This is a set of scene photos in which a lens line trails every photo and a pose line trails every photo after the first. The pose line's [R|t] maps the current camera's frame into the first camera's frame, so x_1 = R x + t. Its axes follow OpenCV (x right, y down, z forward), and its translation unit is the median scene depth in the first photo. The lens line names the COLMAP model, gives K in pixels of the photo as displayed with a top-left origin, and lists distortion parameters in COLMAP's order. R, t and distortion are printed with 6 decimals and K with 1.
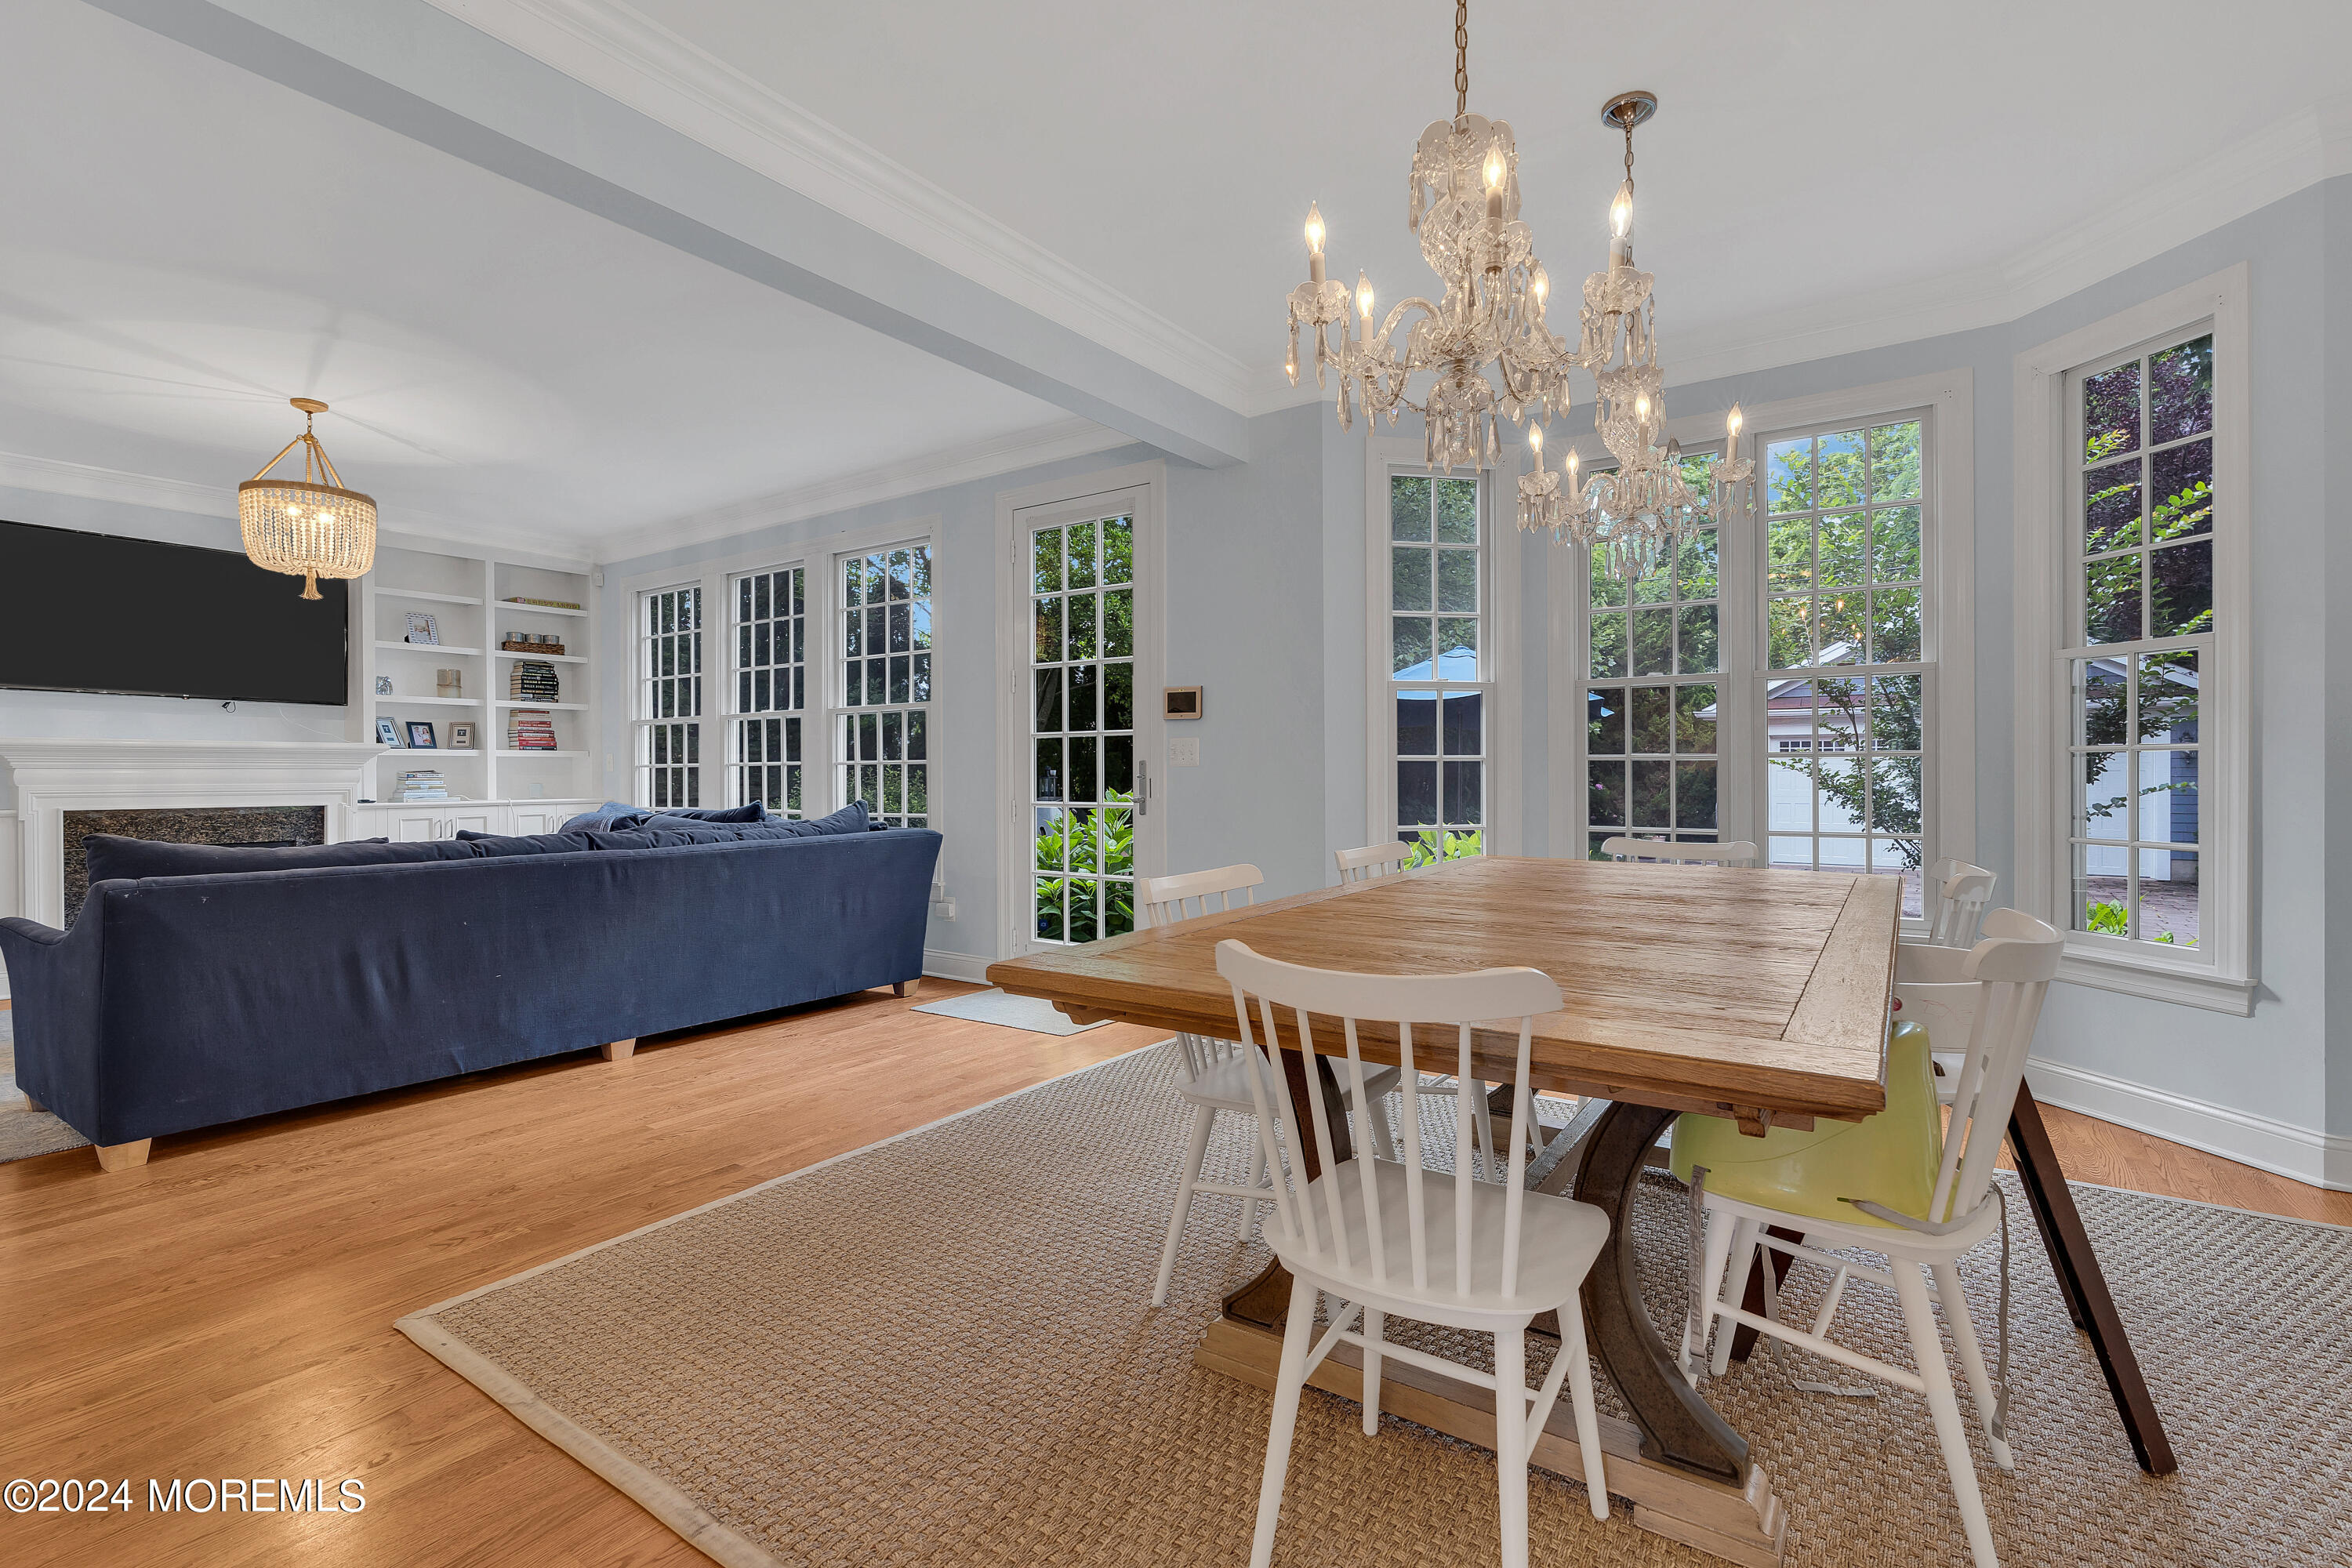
lens RADIAL K [[1079.7, 0, 1177.9], [0, 1079.7, 798.9], [0, 0, 1]] dist [0.000162, 0.000269]
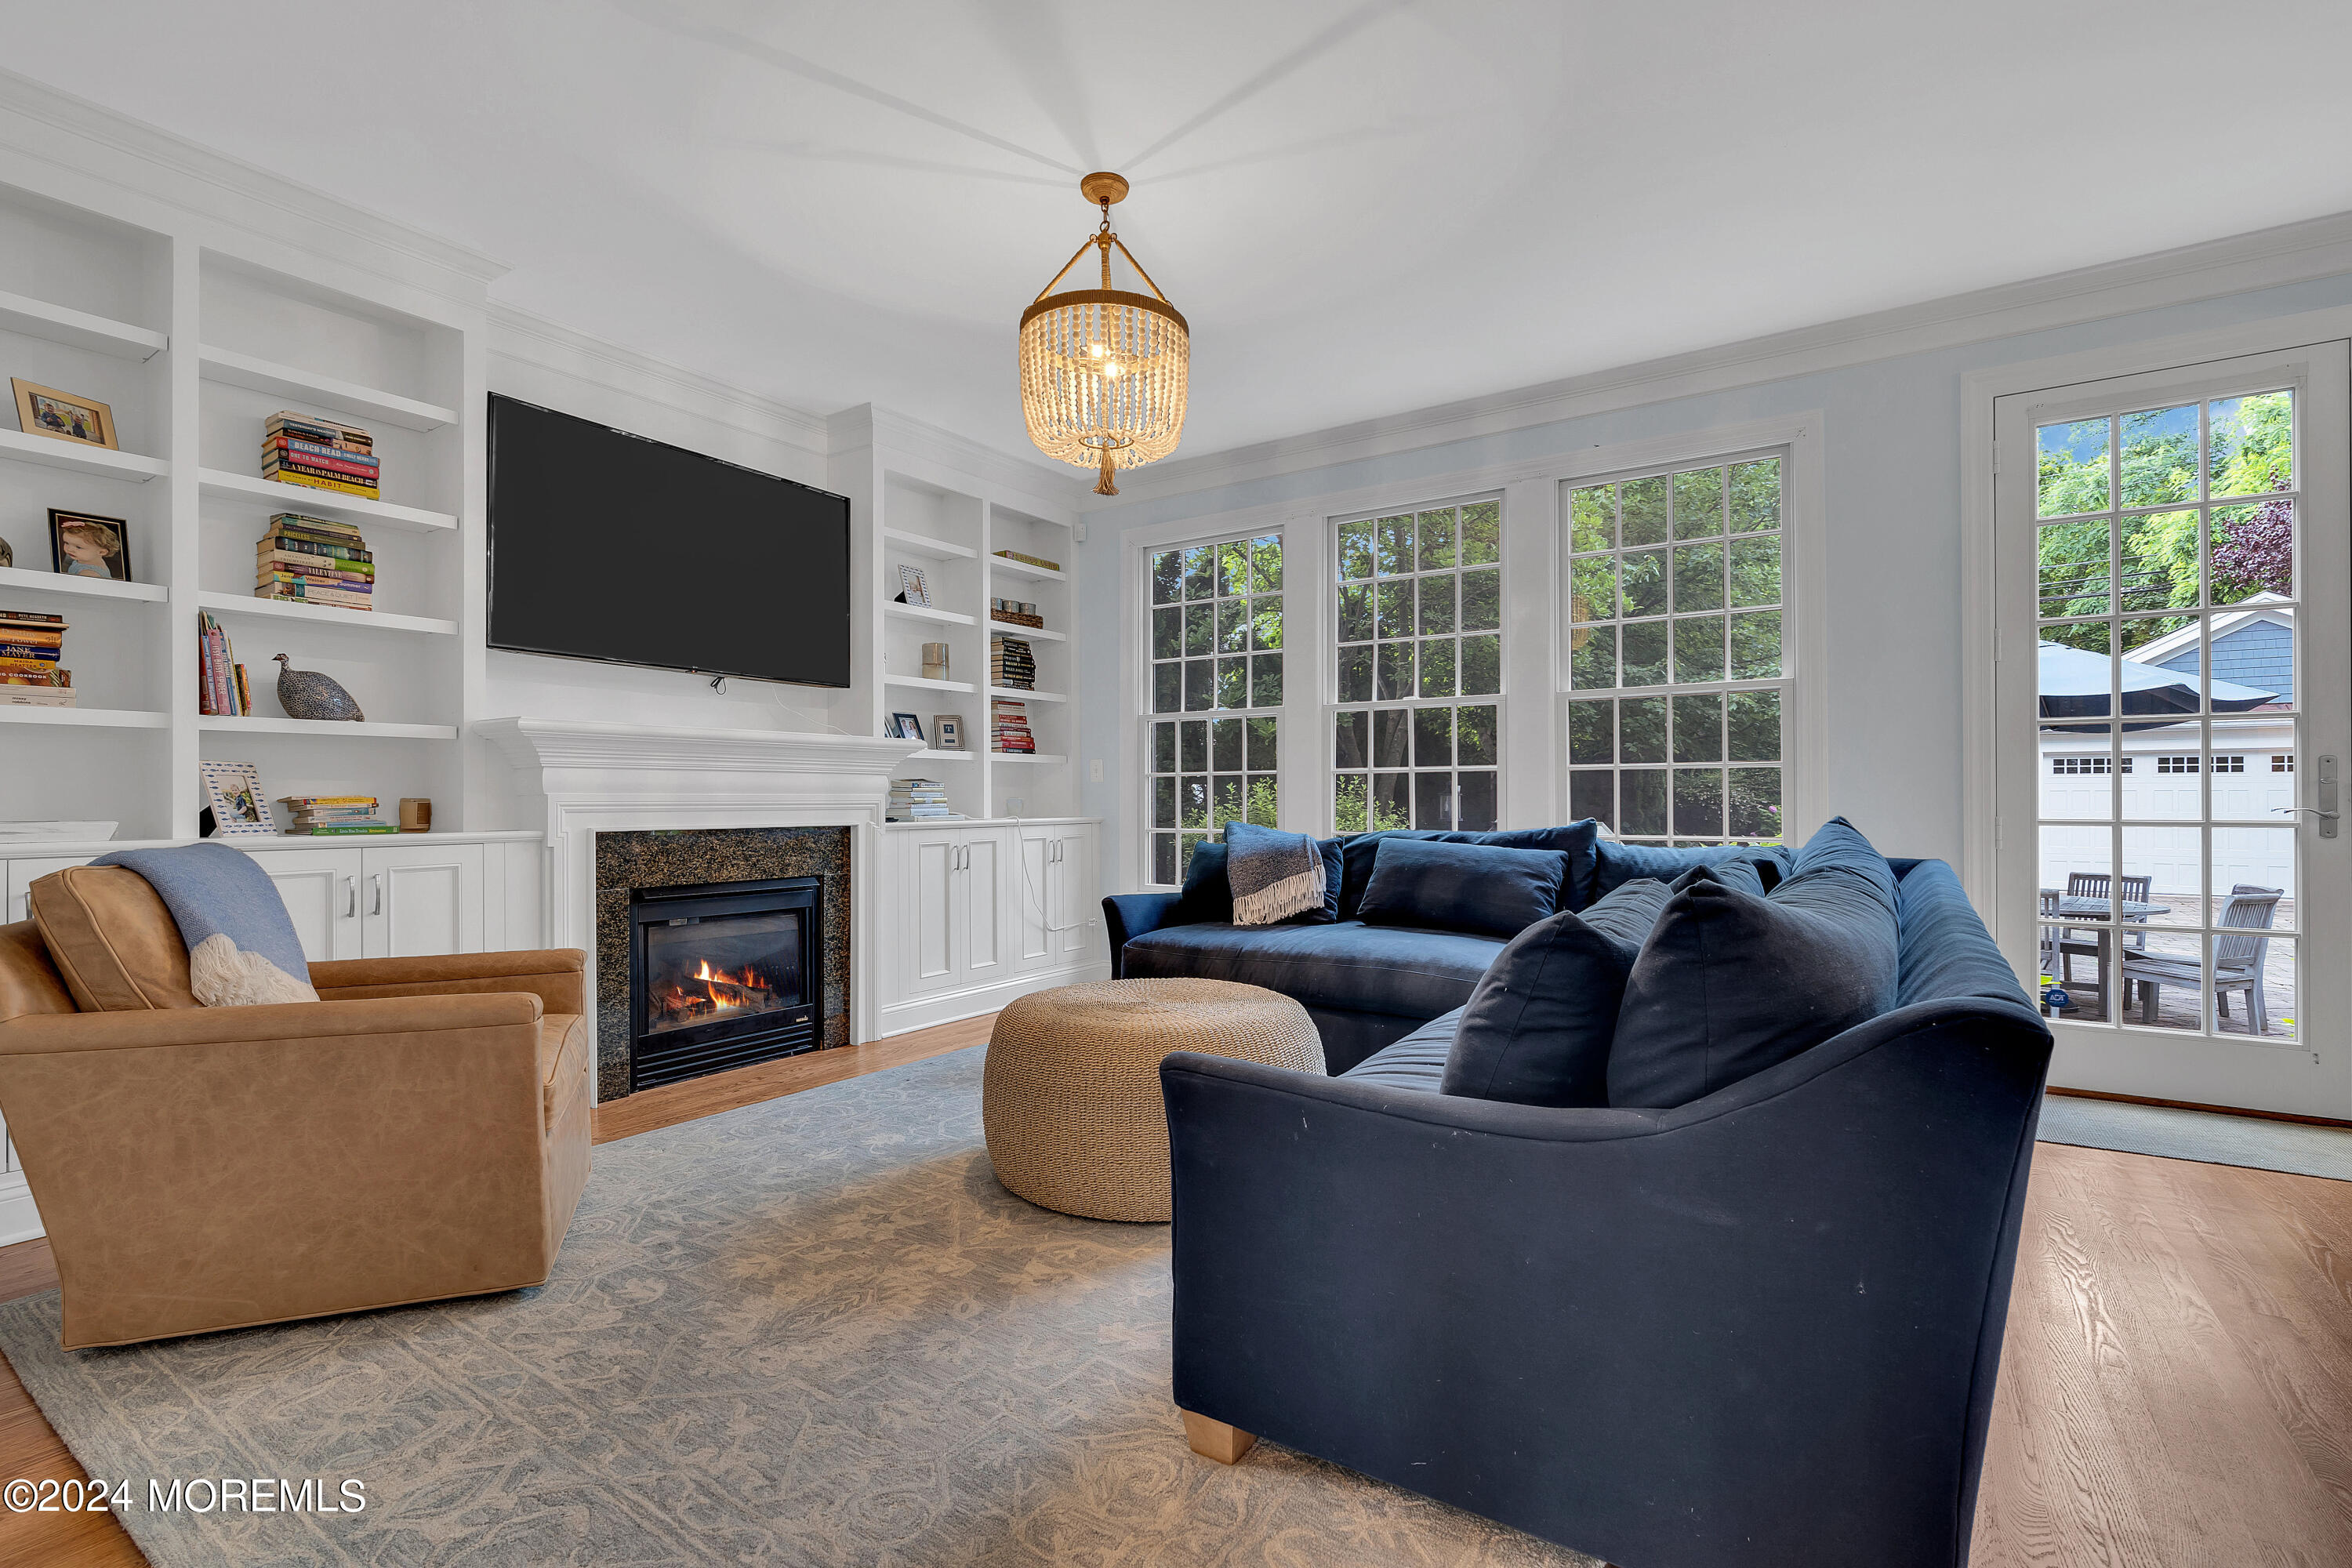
lens RADIAL K [[1079.7, 0, 1177.9], [0, 1079.7, 798.9], [0, 0, 1]] dist [0.000162, 0.000269]
pose [[0.999549, -0.000044, 0.030031, -0.529872], [0.000810, 0.999675, -0.025497, 0.006118], [-0.030020, 0.025509, 0.999224, 0.254633]]
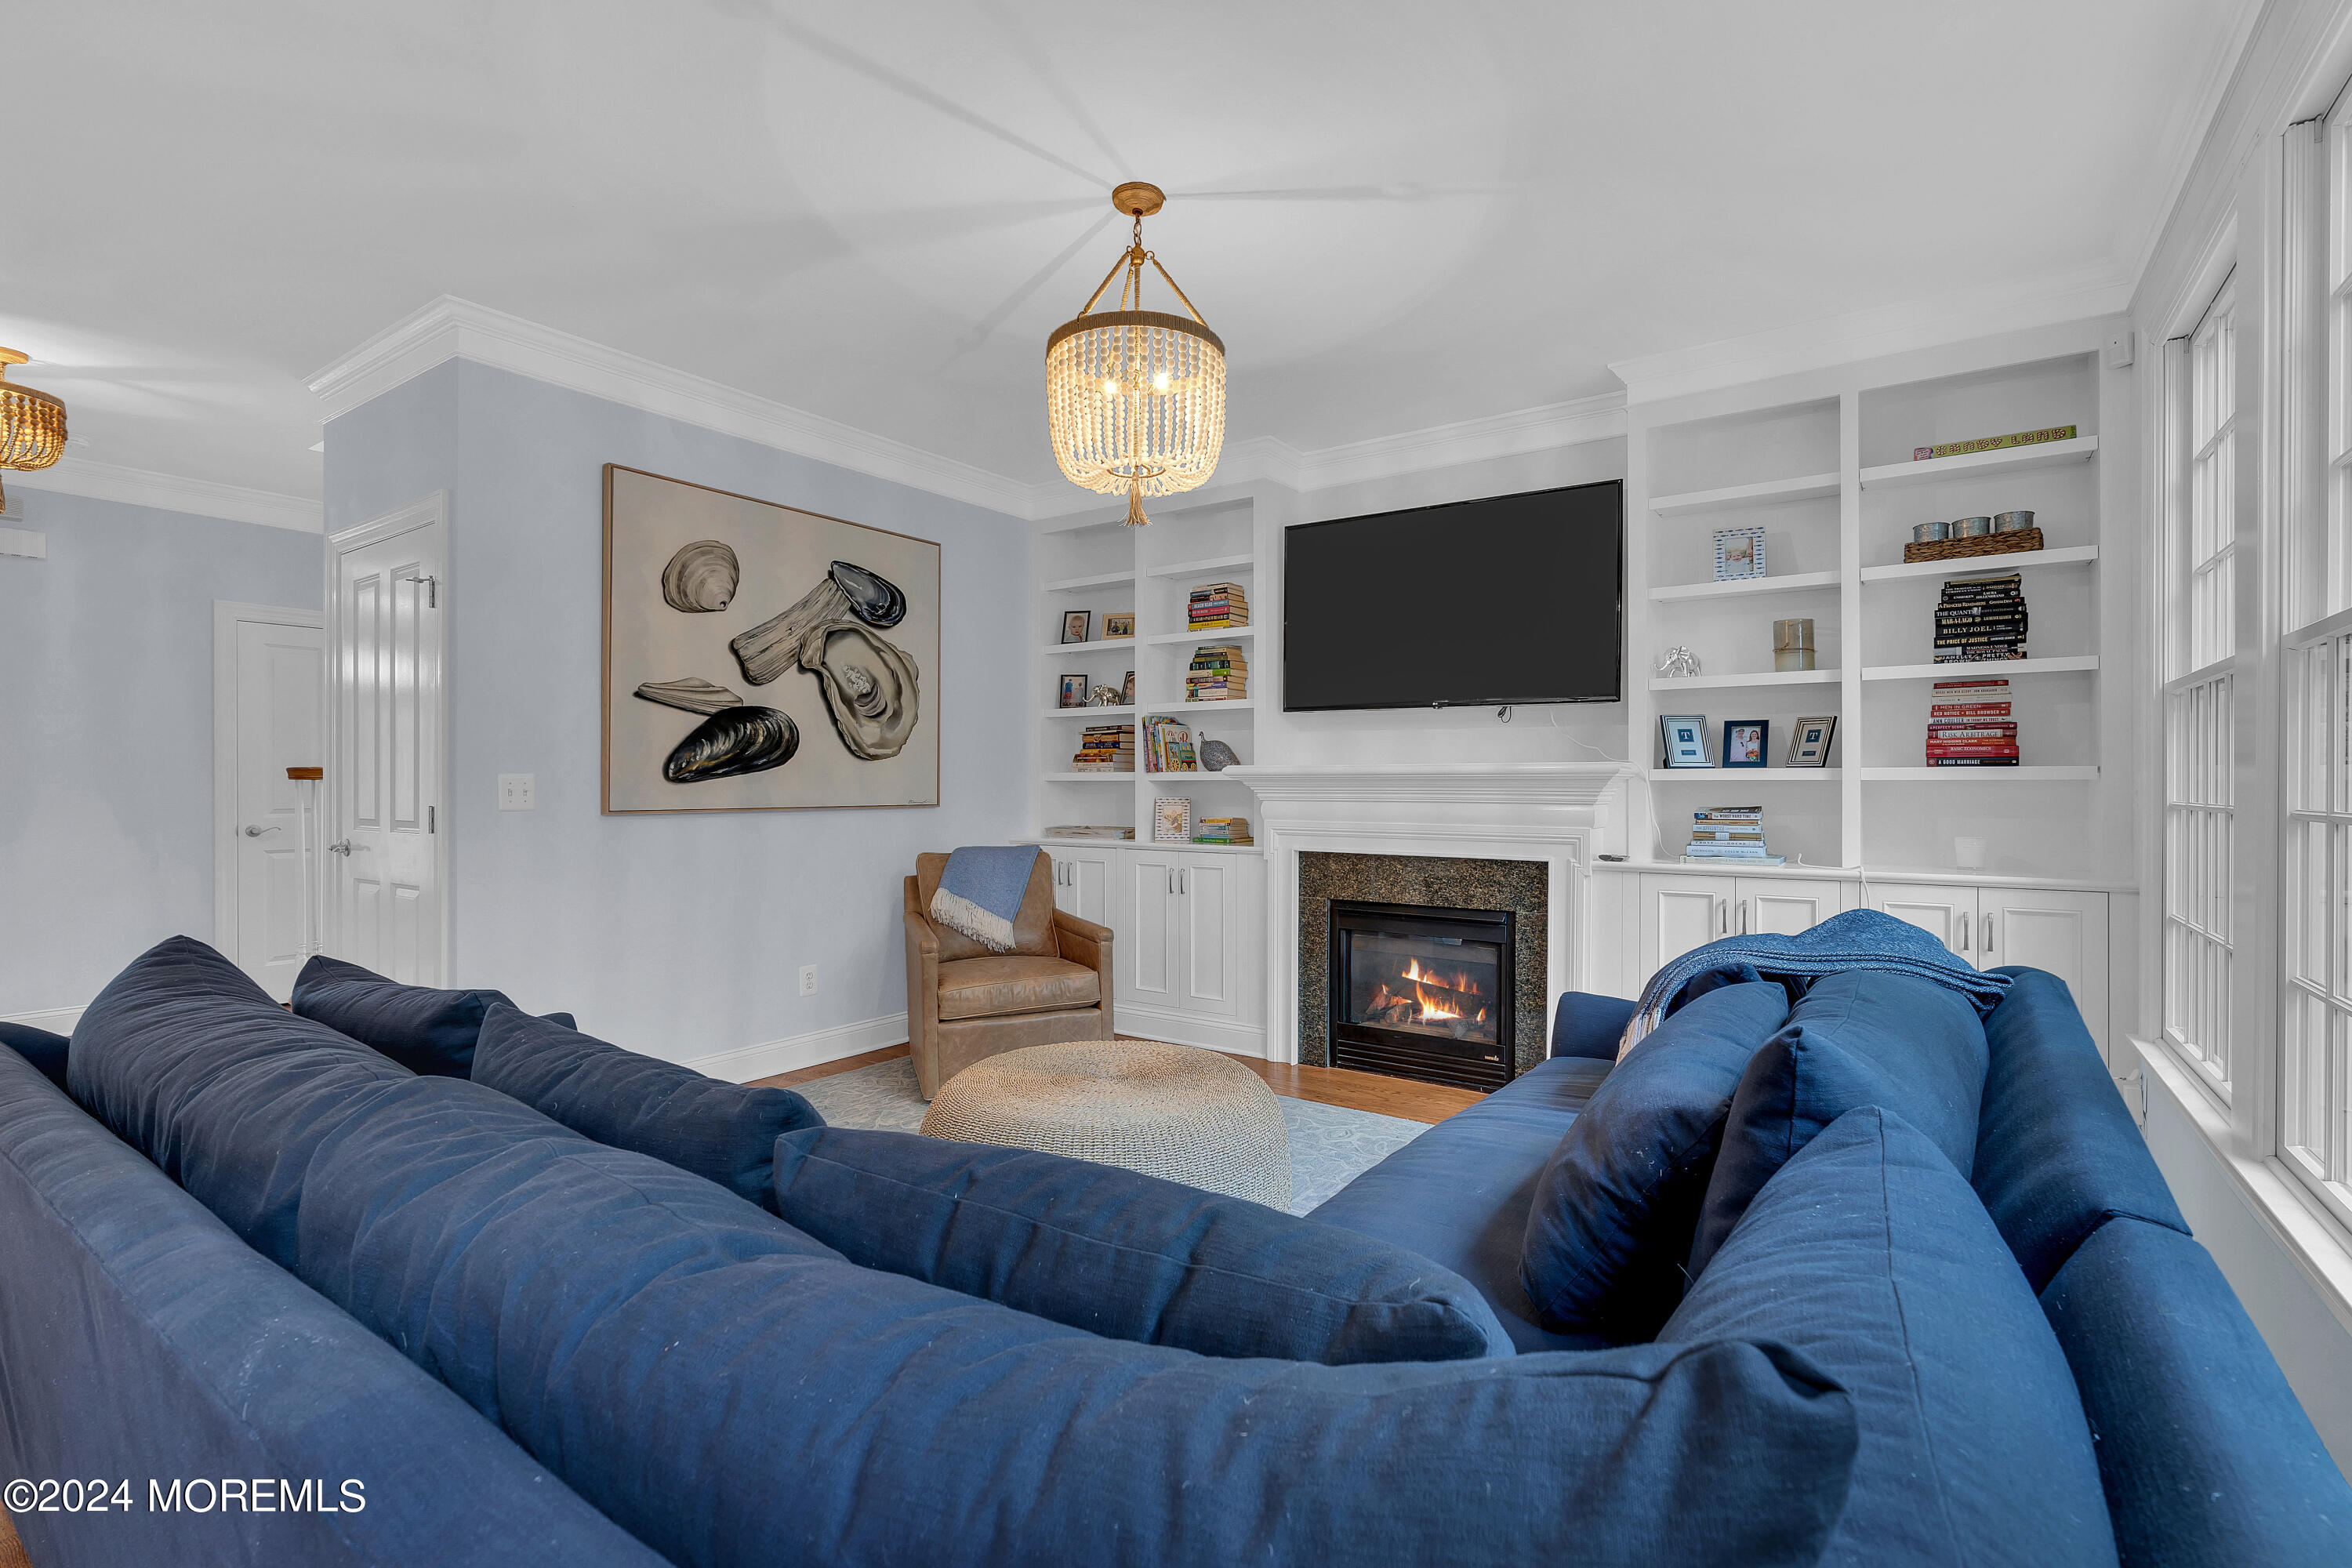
lens RADIAL K [[1066.7, 0, 1179.7], [0, 1066.7, 777.8], [0, 0, 1]] dist [-0.000741, 0.000011]
pose [[0.019964, 0.000528, -0.999801, -0.149322], [-0.024108, 0.999709, 0.000046, -0.033525], [0.999510, 0.024103, 0.019971, 0.683655]]
